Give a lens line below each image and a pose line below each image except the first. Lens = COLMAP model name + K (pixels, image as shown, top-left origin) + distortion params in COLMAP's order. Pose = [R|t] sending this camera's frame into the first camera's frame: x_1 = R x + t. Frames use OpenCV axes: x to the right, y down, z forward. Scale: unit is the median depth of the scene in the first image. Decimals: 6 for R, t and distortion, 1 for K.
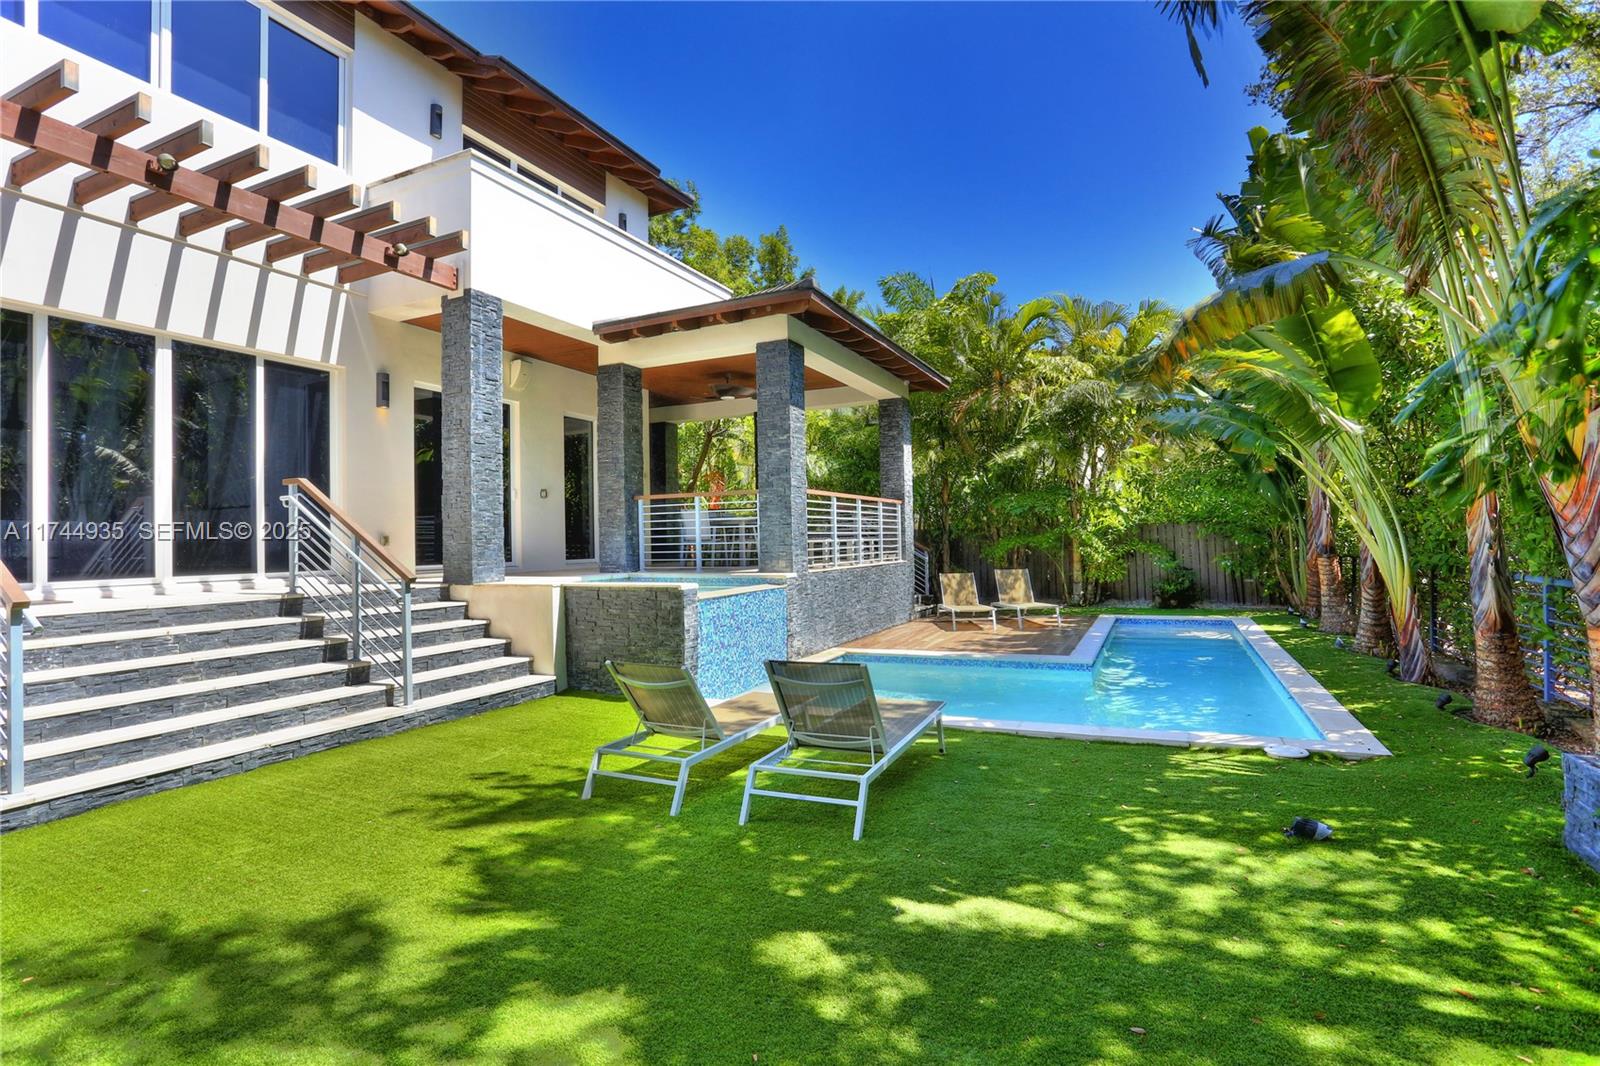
lens RADIAL K [[775.7, 0, 809.8], [0, 775.7, 535.9], [0, 0, 1]] dist [-0.027911, 0.002348]
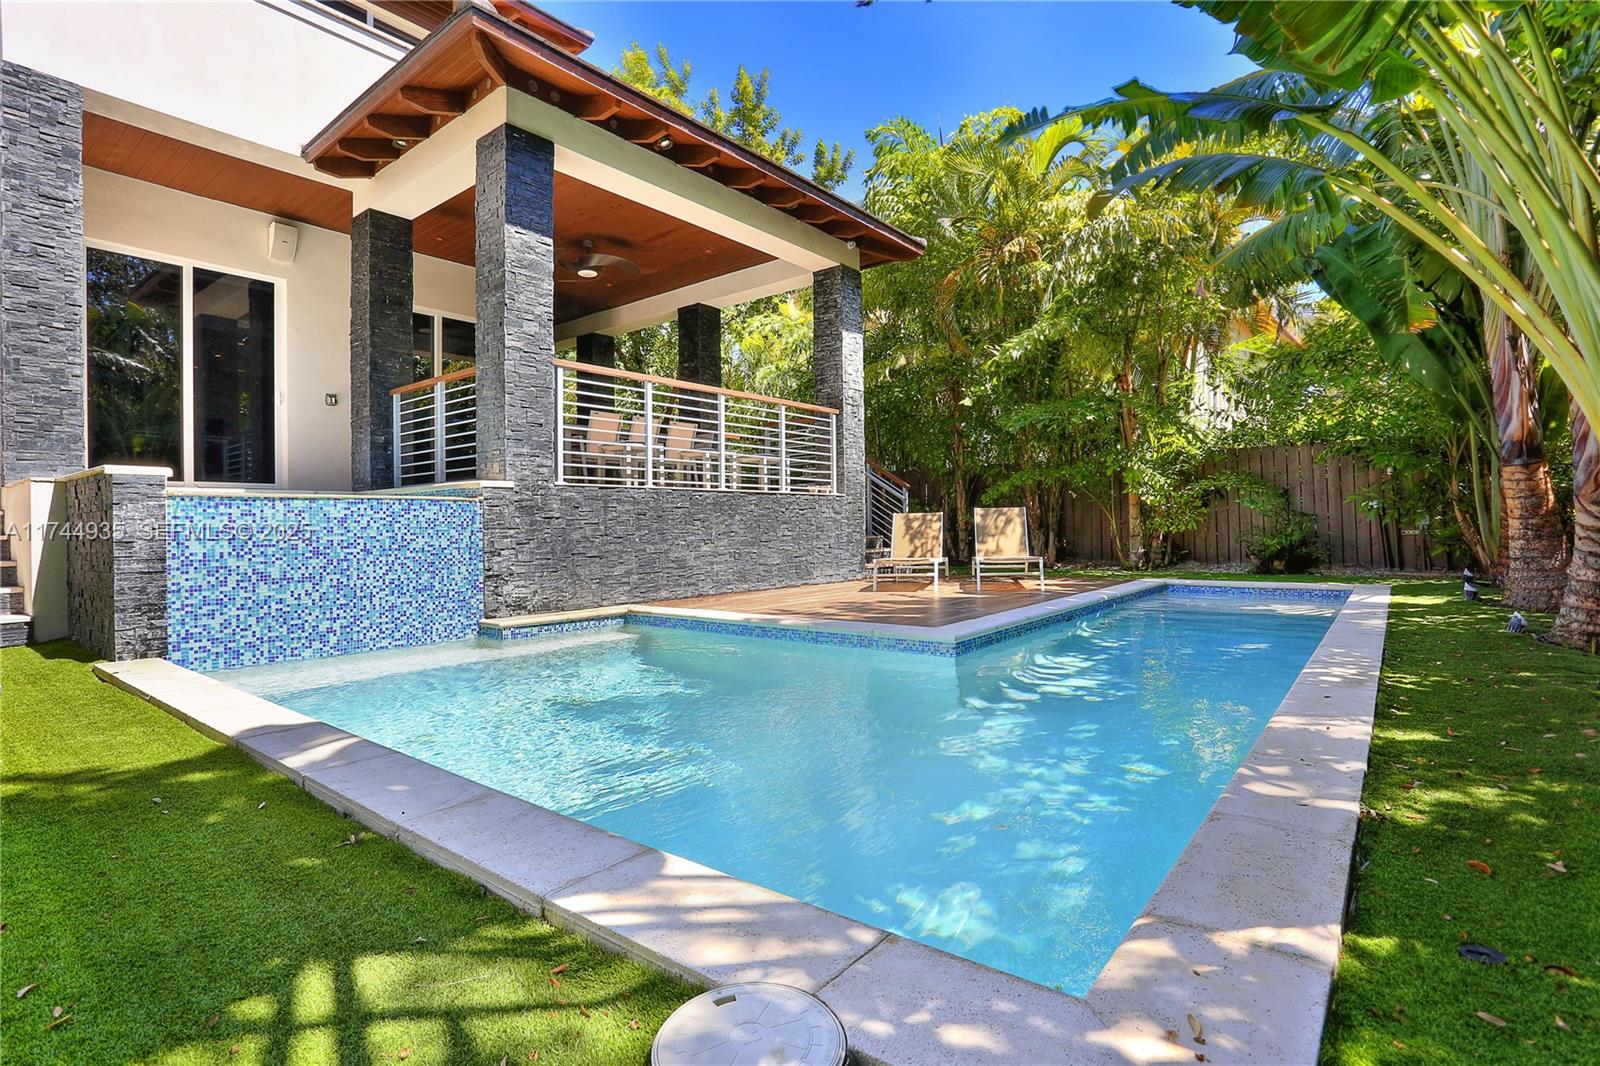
lens RADIAL K [[775.7, 0, 790.8], [0, 775.7, 527.2], [0, 0, 1]] dist [-0.027911, 0.002348]
pose [[0.969704, 0.010958, -0.244039, 0.326500], [-0.007410, 0.999853, 0.015454, 0.067106], [0.244172, -0.013177, 0.969642, 0.388844]]
